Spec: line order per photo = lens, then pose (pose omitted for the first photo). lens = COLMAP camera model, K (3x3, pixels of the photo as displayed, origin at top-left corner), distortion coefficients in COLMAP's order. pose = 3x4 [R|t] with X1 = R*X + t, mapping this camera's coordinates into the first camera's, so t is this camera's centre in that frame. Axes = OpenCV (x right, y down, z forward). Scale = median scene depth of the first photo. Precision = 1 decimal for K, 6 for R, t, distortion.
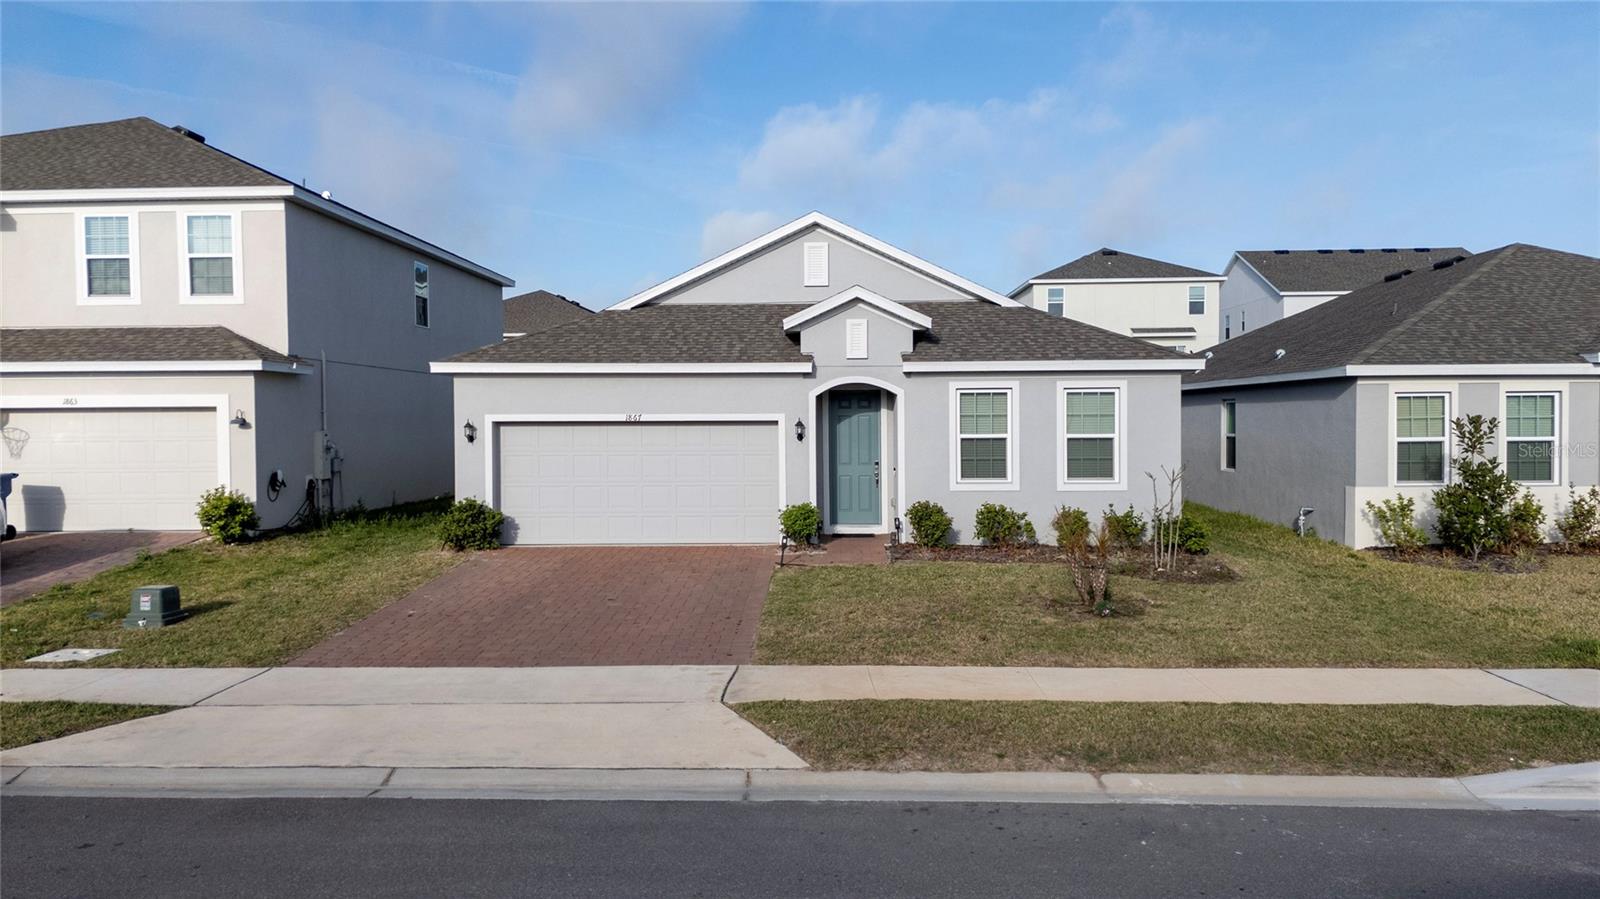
lens RADIAL K [[1161.9, 0, 794.9], [0, 1161.9, 454.1], [0, 0, 1]] dist [0.054560, -0.042660]
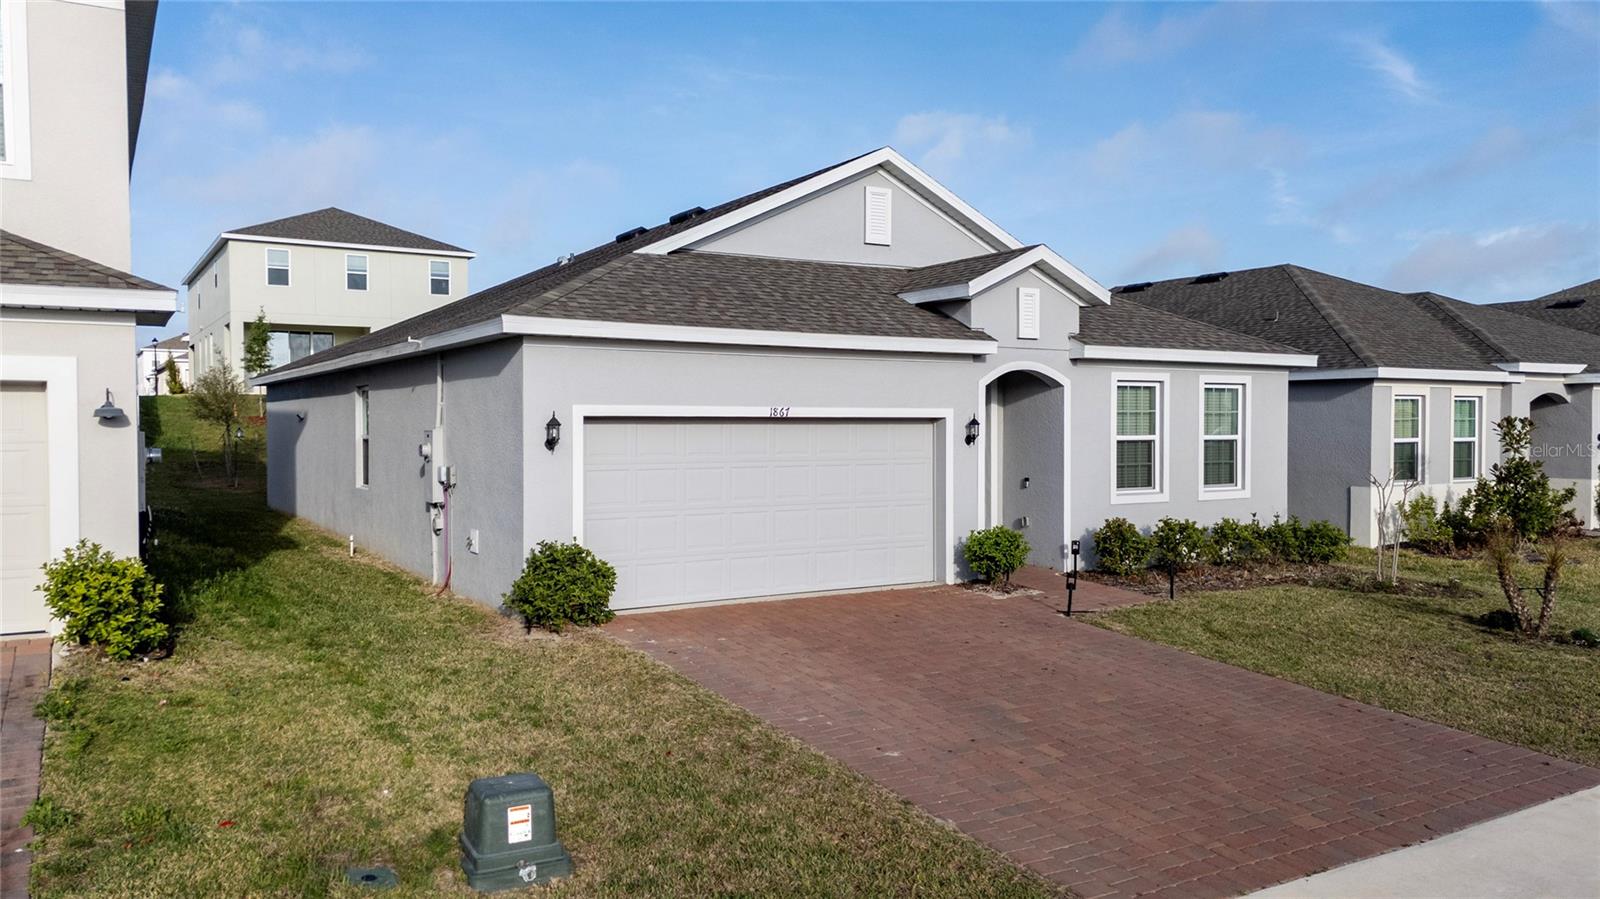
lens RADIAL K [[1188.5, 0, 789.0], [0, 1188.5, 439.6], [0, 0, 1]] dist [0.065889, -0.084023]
pose [[0.842024, -0.002895, 0.539432, -0.512711], [0.008351, 0.999936, -0.007669, -0.009644], [-0.539375, 0.010962, 0.841994, 0.409775]]
